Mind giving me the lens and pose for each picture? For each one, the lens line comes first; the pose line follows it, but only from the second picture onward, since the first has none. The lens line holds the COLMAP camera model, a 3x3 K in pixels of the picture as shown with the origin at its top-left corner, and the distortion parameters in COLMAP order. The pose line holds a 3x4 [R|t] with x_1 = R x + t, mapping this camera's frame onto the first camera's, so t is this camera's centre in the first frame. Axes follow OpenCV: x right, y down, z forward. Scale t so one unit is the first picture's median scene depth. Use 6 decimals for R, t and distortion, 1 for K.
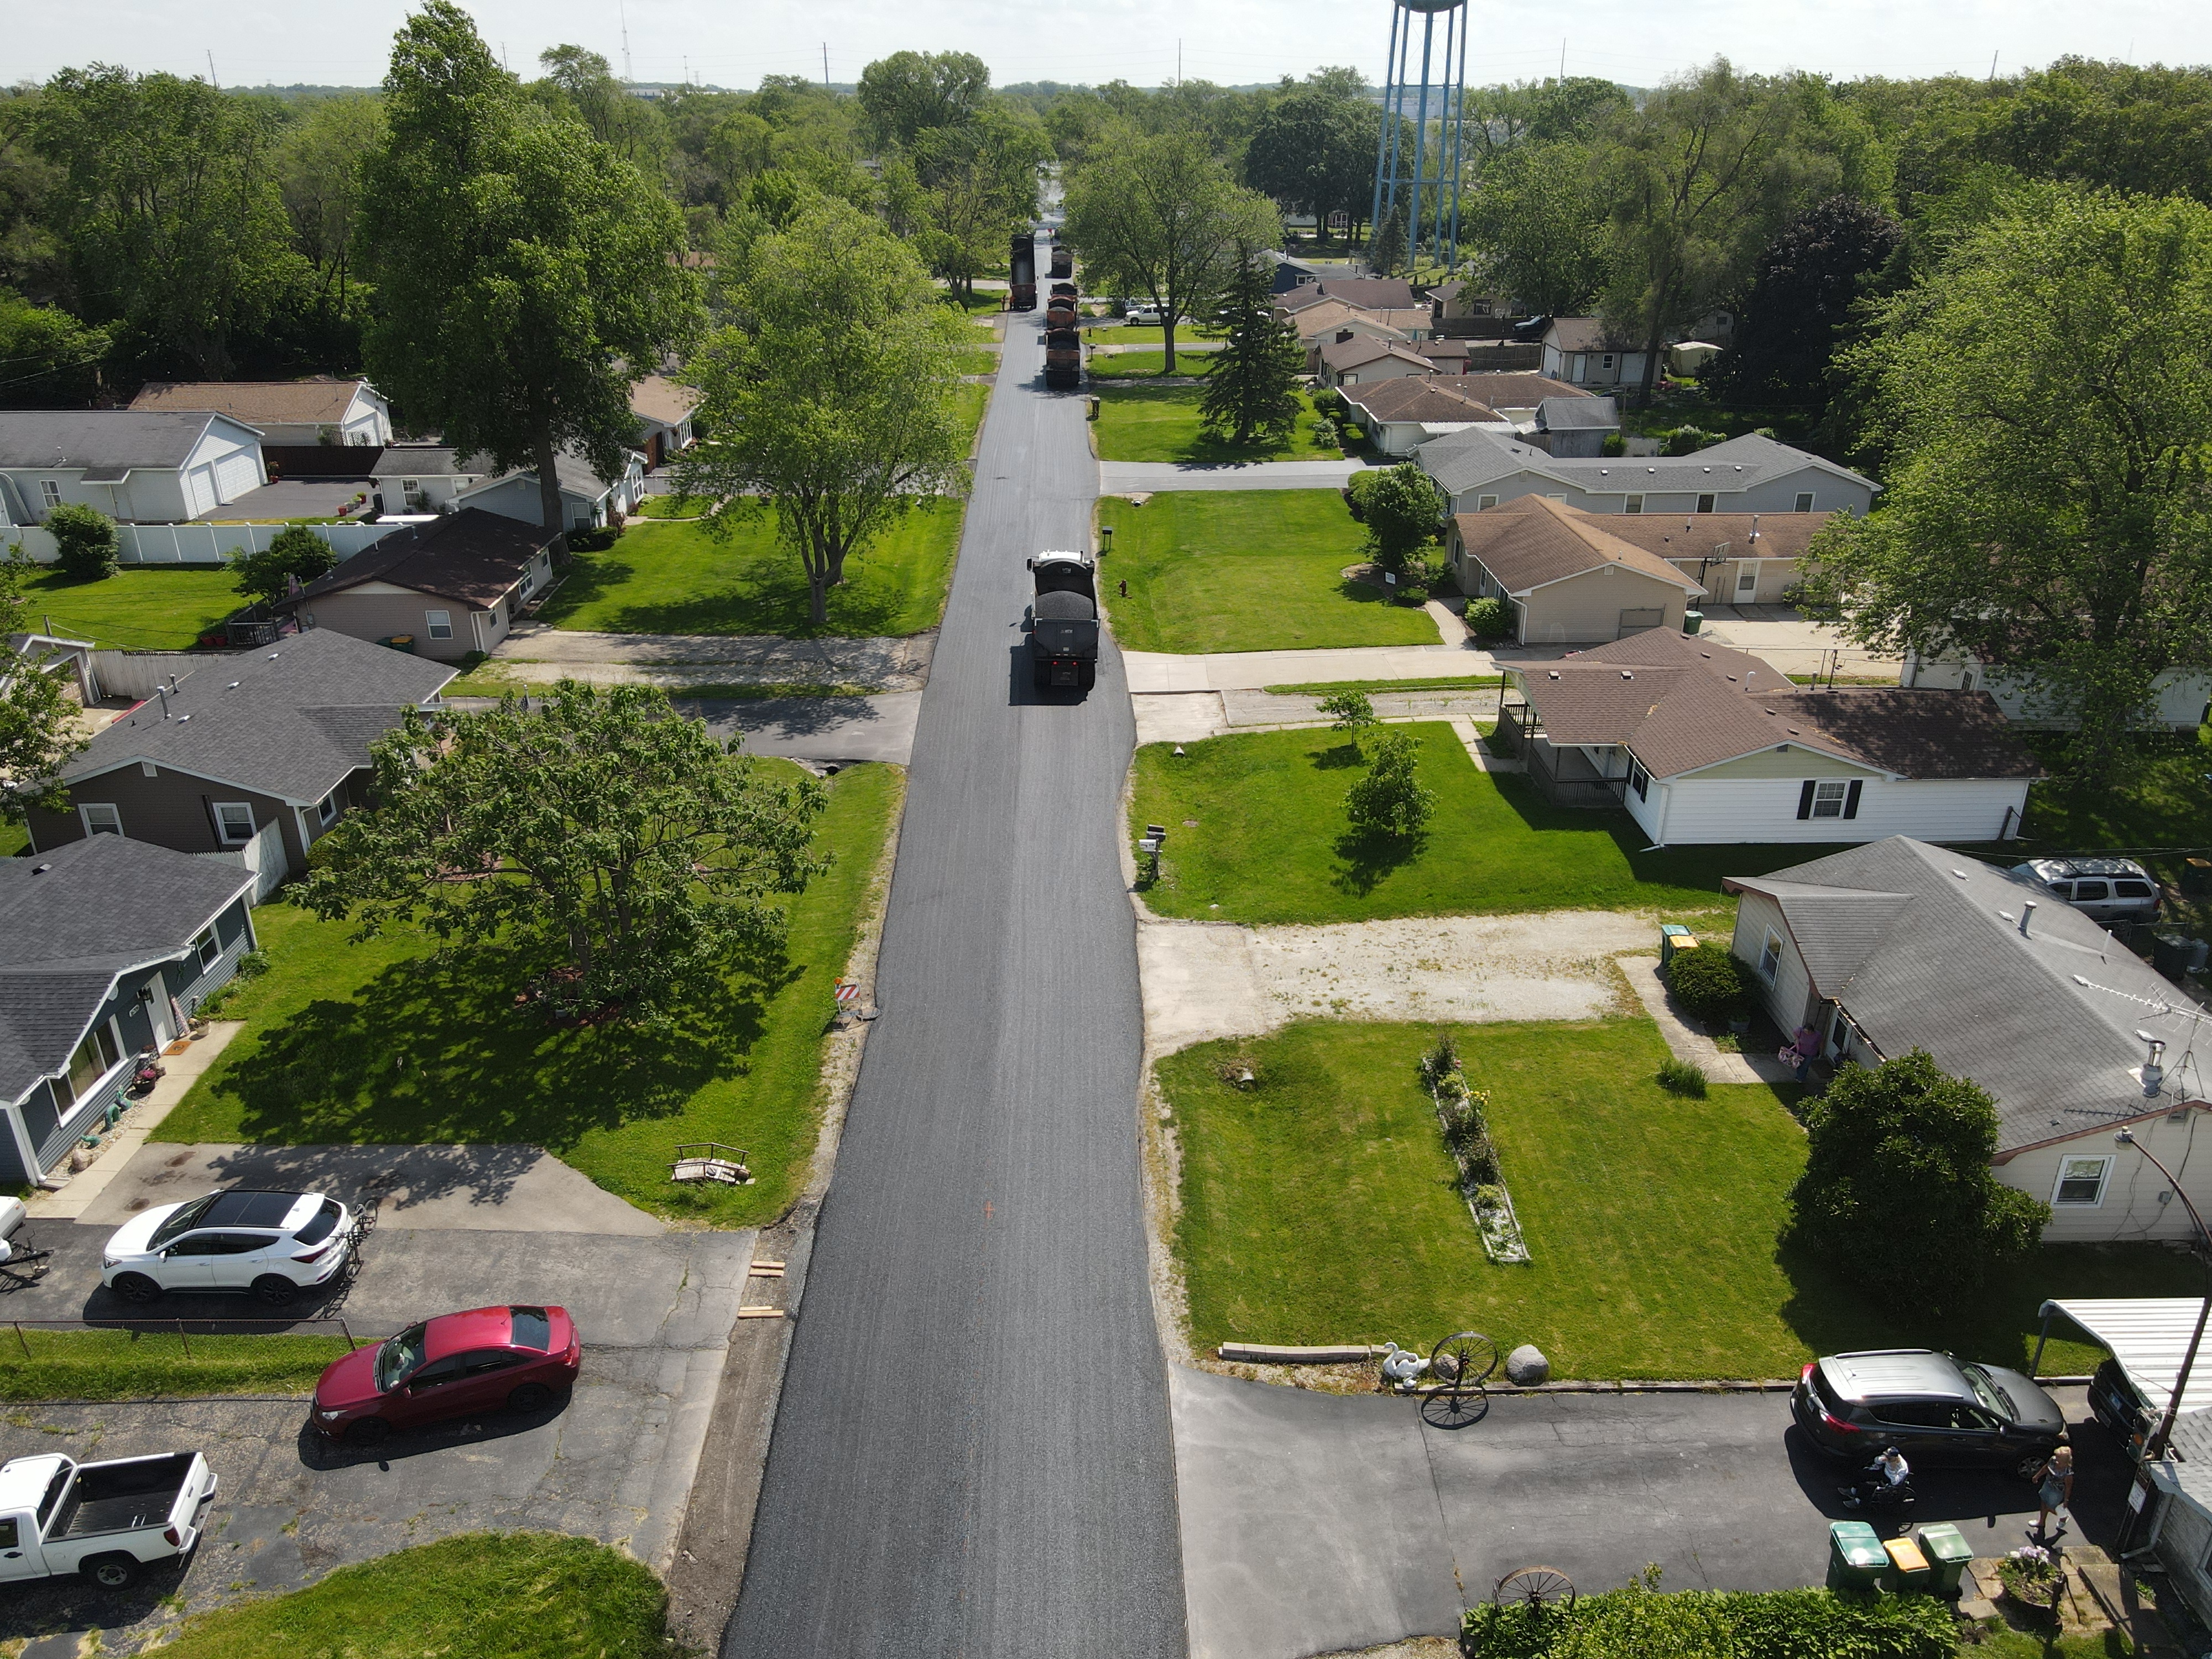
lens RADIAL K [[1525.2, 0, 1106.0], [0, 1525.2, 829.5], [0, 0, 1]] dist [-0.023517, 0.030458]
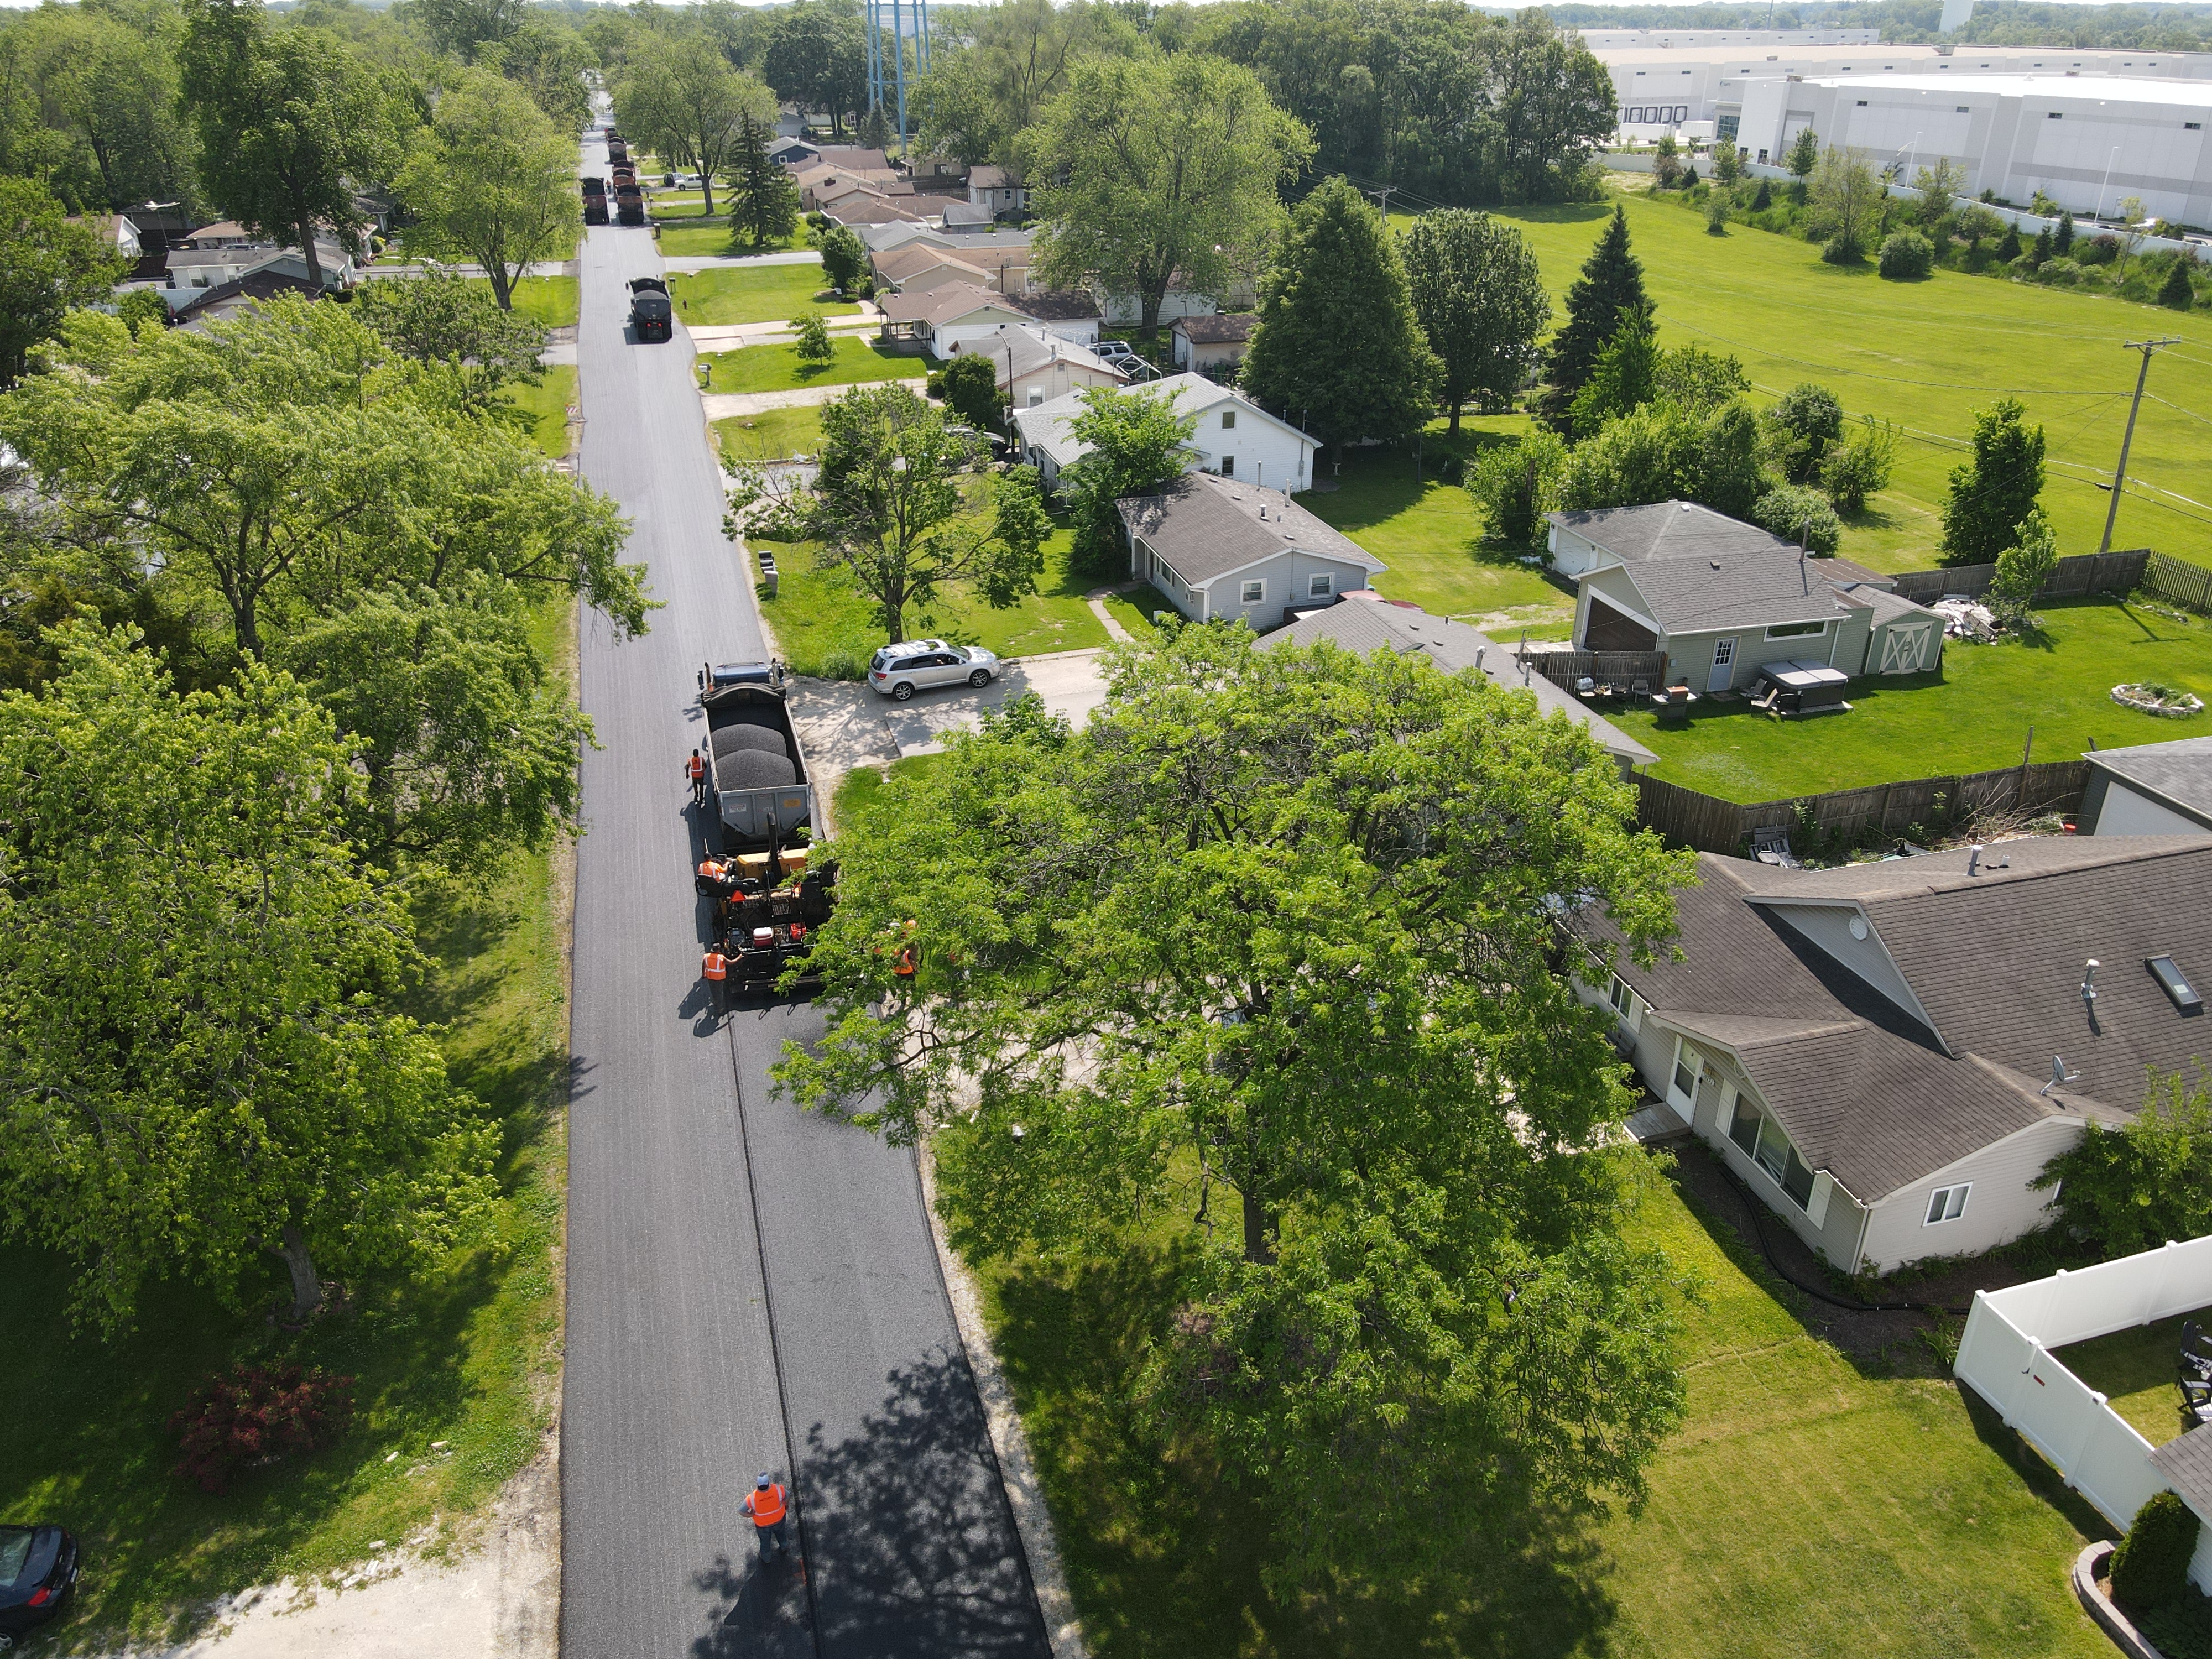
lens RADIAL K [[1525.2, 0, 1106.0], [0, 1525.2, 829.5], [0, 0, 1]] dist [-0.023517, 0.030458]
pose [[0.964677, -0.120088, 0.234473, -0.002785], [0.109544, 0.992315, 0.057536, 0.262479], [-0.239580, -0.029818, 0.970419, -0.548010]]
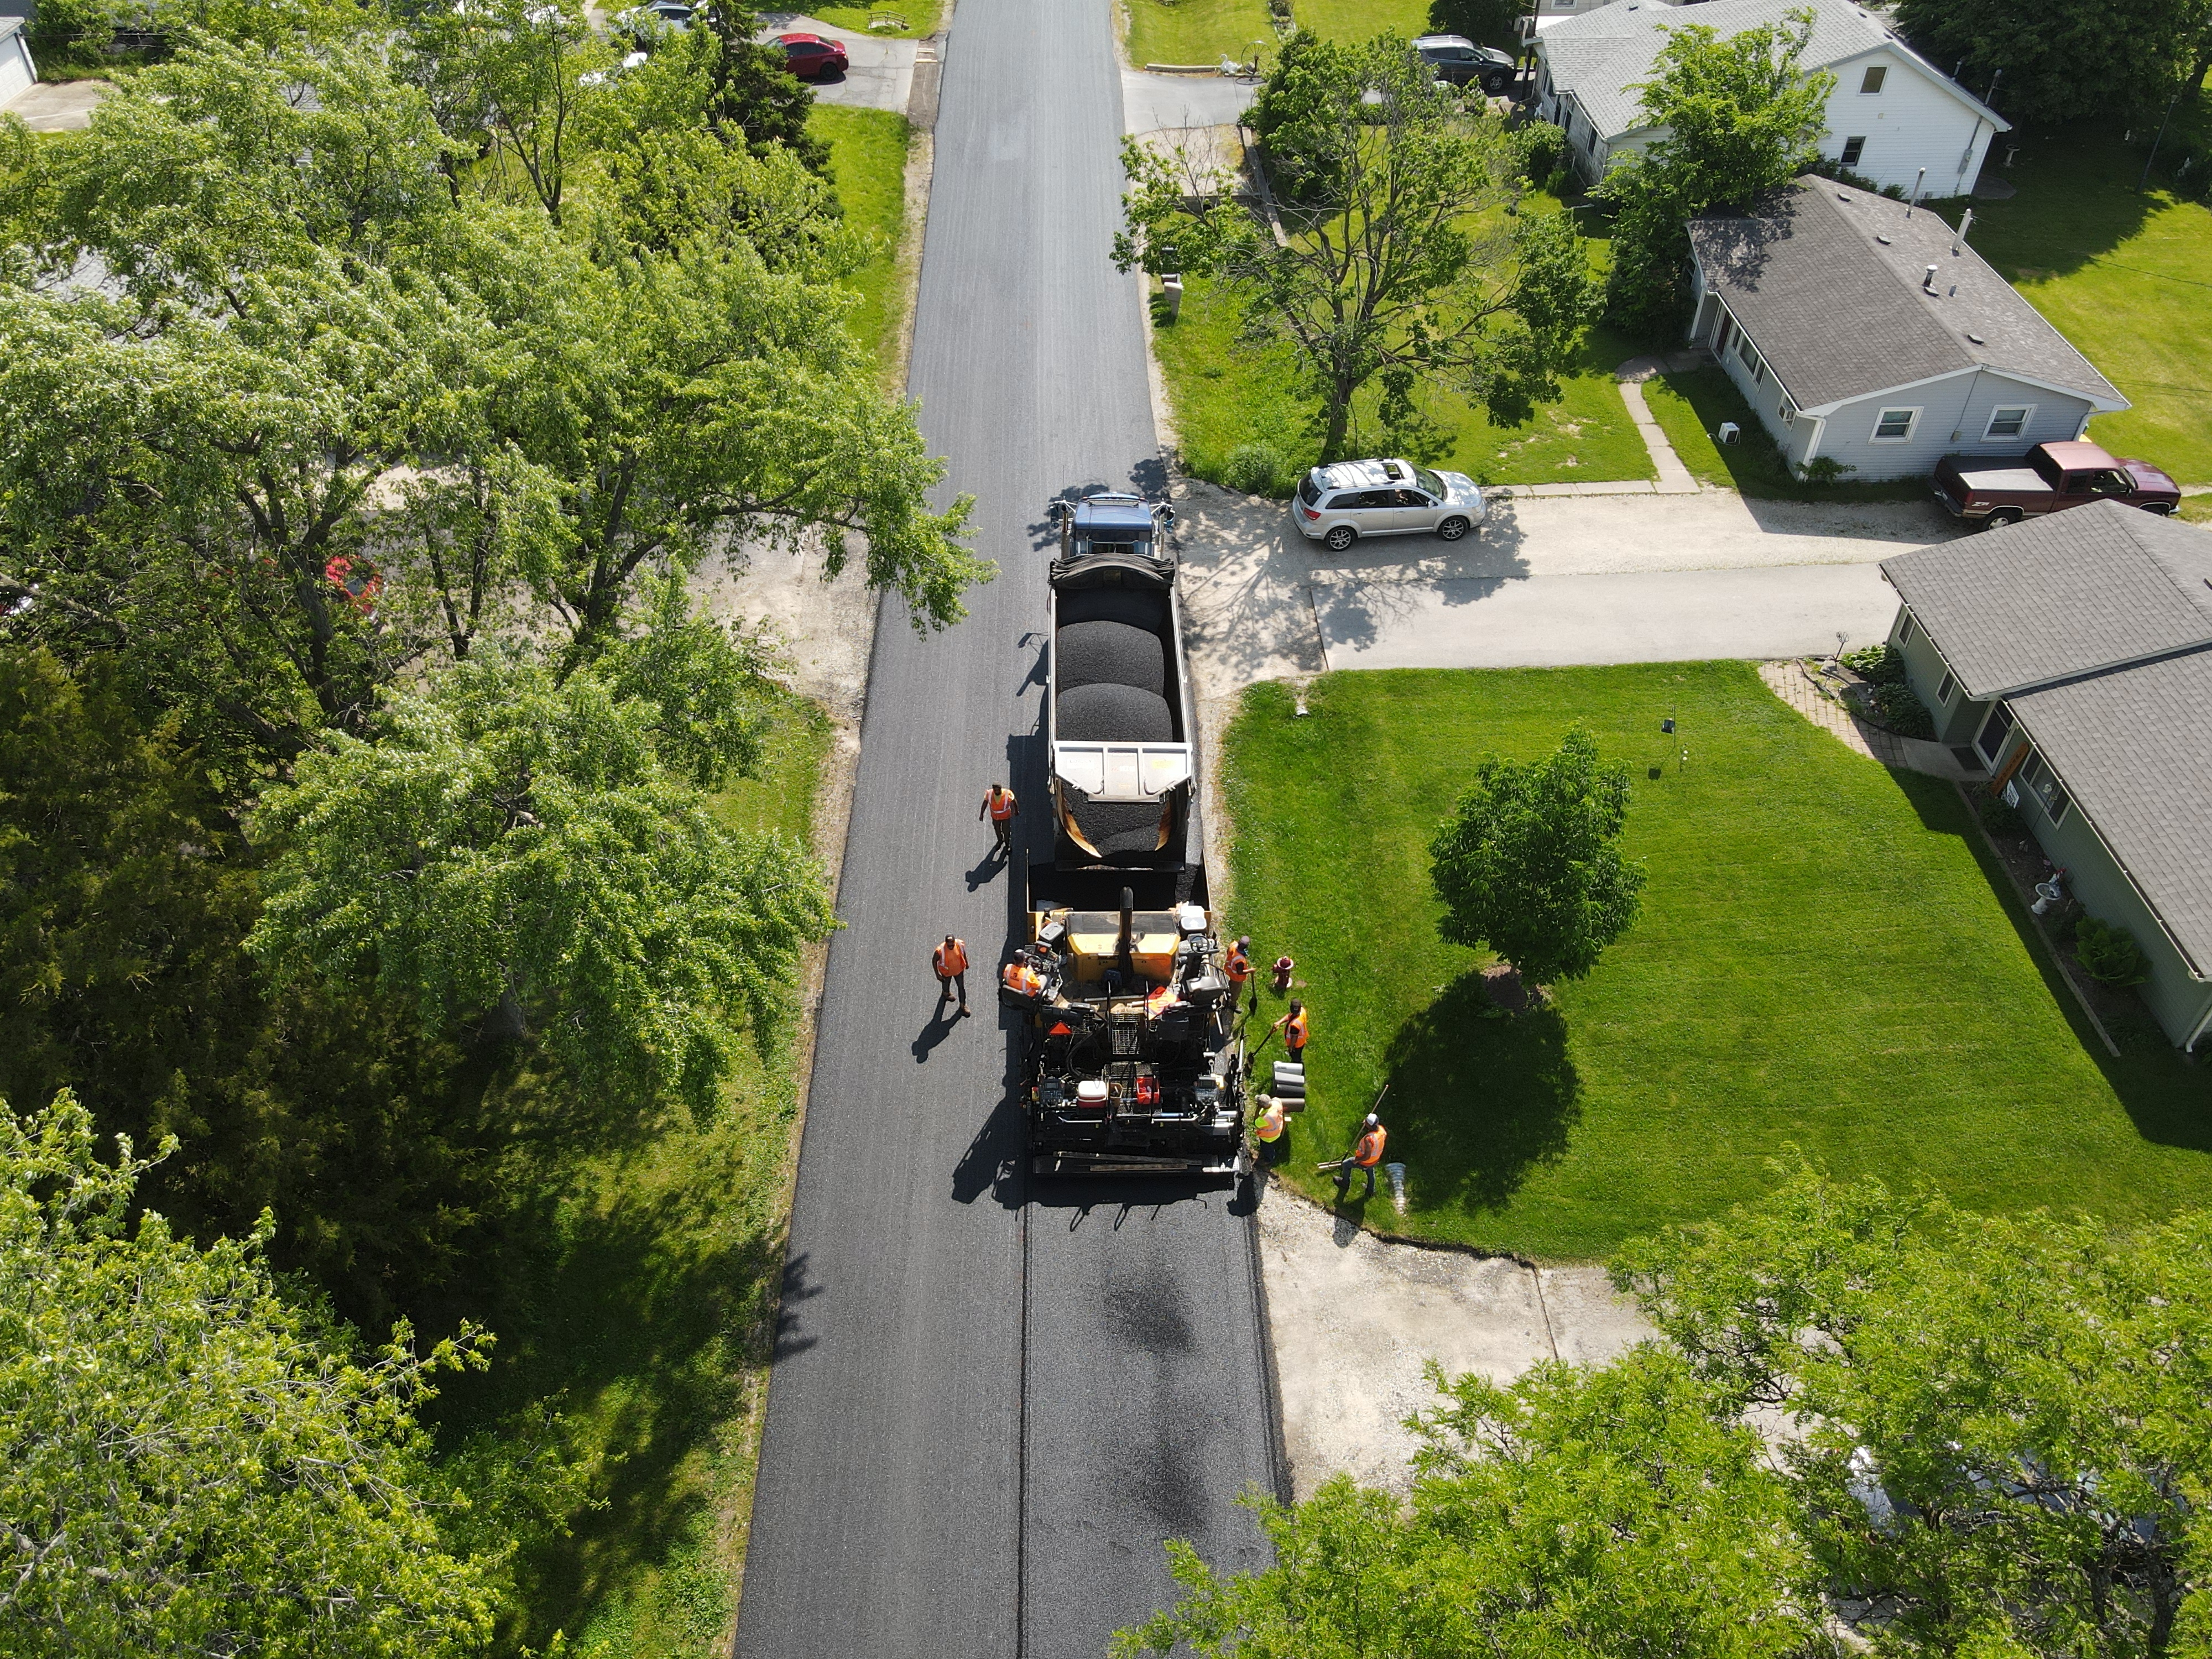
lens RADIAL K [[1525.2, 0, 1106.0], [0, 1525.2, 829.5], [0, 0, 1]] dist [-0.023517, 0.030458]
pose [[0.999988, -0.001754, 0.004630, 0.003609], [0.000169, 0.946720, 0.322057, 0.151579], [-0.004948, -0.322052, 0.946709, -0.305502]]
